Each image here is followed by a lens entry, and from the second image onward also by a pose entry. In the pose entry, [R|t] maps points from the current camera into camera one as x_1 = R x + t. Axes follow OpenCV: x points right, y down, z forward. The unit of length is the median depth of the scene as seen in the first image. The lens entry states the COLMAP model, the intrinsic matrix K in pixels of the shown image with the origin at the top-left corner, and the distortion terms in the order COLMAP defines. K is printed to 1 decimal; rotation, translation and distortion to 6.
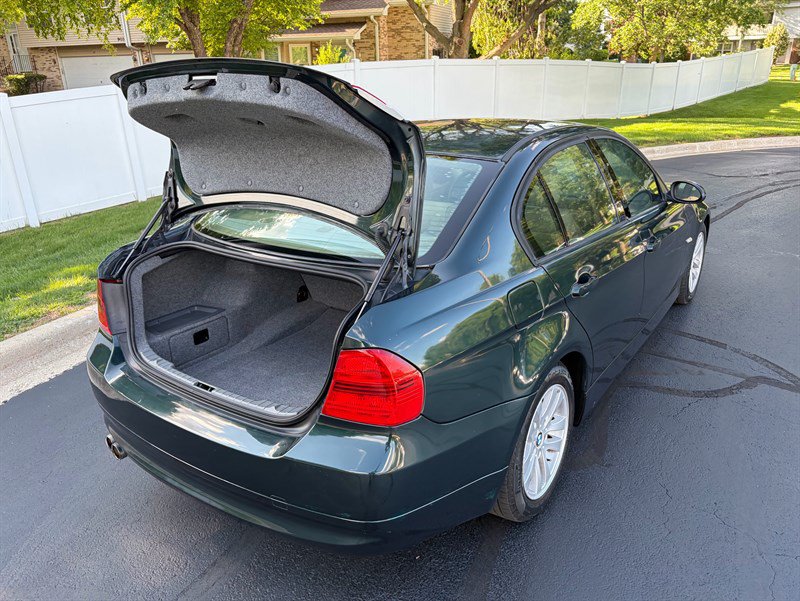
lens RADIAL K [[609.1, 0, 394.4], [0, 609.1, 304.4], [0, 0, 1]] dist [0.054117, -0.059658]
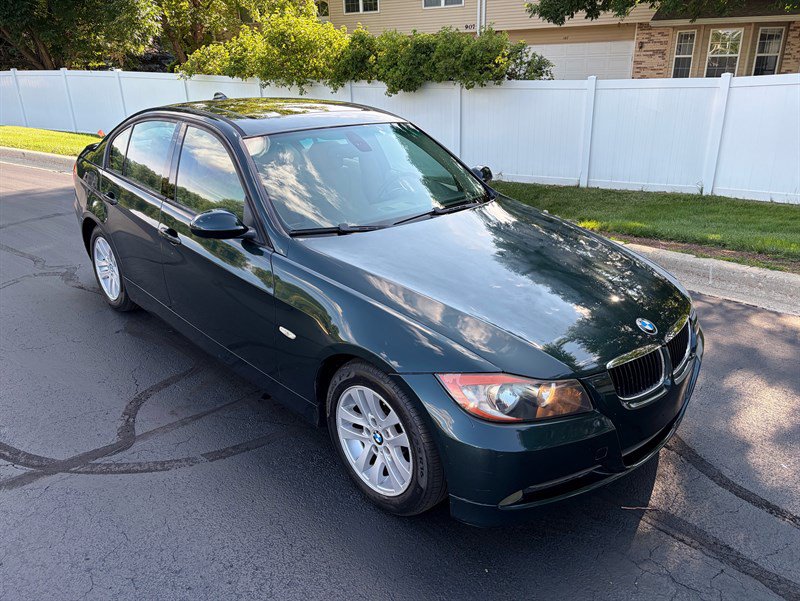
lens RADIAL K [[608.3, 0, 393.2], [0, 608.3, 293.0], [0, 0, 1]] dist [0.053467, -0.062808]
pose [[-0.200861, 0.373451, -0.905643, 1.043141], [-0.332207, 0.843735, 0.421603, -0.457292], [0.921571, 0.385545, -0.045410, 1.126424]]
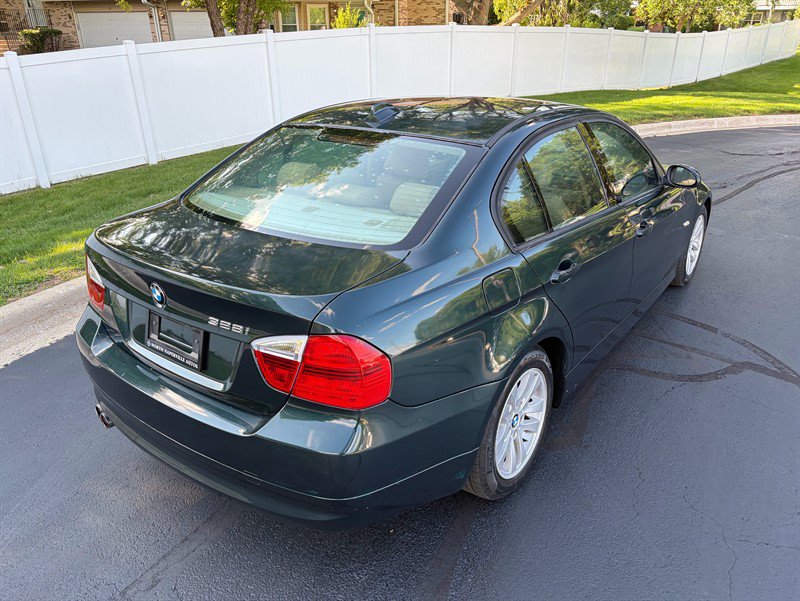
lens RADIAL K [[609.1, 0, 403.5], [0, 609.1, 299.2], [0, 0, 1]] dist [0.054117, -0.059658]
pose [[0.999569, 0.027796, -0.009447, 0.032112], [-0.027334, 0.998569, 0.045969, -0.015139], [0.010711, -0.045691, 0.998898, -0.009785]]
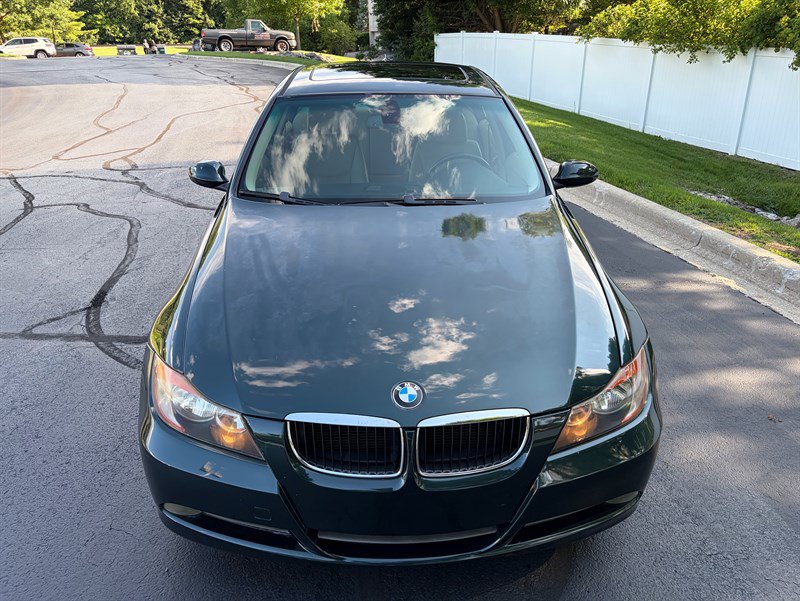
lens RADIAL K [[608.3, 0, 393.5], [0, 608.3, 301.9], [0, 0, 1]] dist [0.053467, -0.062808]
pose [[-0.797994, 0.271156, -0.538219, 0.690171], [-0.191584, 0.732601, 0.653139, -0.584622], [0.571403, 0.624315, -0.532662, 1.516105]]
